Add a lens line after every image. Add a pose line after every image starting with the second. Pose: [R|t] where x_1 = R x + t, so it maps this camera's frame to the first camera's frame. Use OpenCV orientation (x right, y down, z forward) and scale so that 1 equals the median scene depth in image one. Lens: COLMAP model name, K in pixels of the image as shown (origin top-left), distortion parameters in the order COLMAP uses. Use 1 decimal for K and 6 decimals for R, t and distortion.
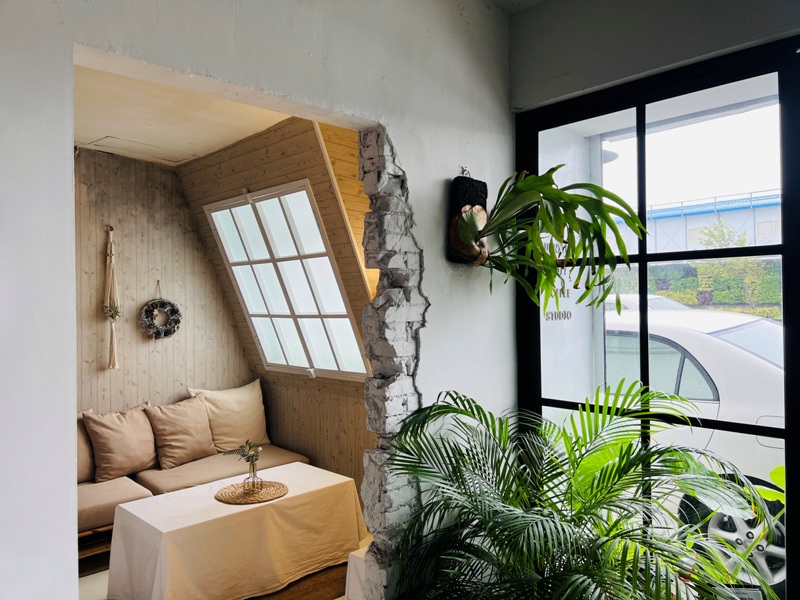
lens RADIAL K [[606.4, 0, 399.0], [0, 606.4, 298.8], [0, 0, 1]] dist [0.046609, -0.054365]
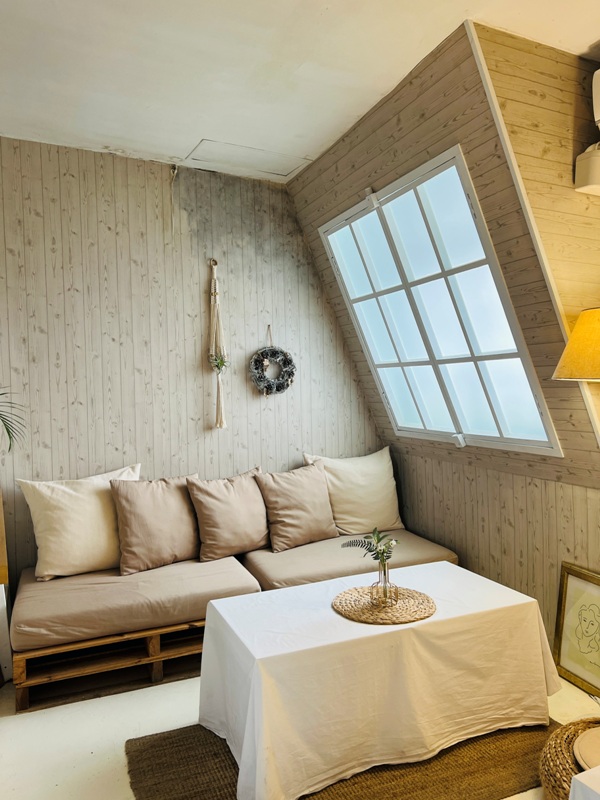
lens RADIAL K [[564.6, 0, 299.7], [0, 564.6, 400.3], [0, 0, 1]] dist [0.052506, -0.016069]
pose [[0.929976, -0.004057, -0.367599, -0.077574], [0.015375, 0.999493, 0.027865, 0.057369], [0.367300, -0.031565, 0.929567, 0.319413]]
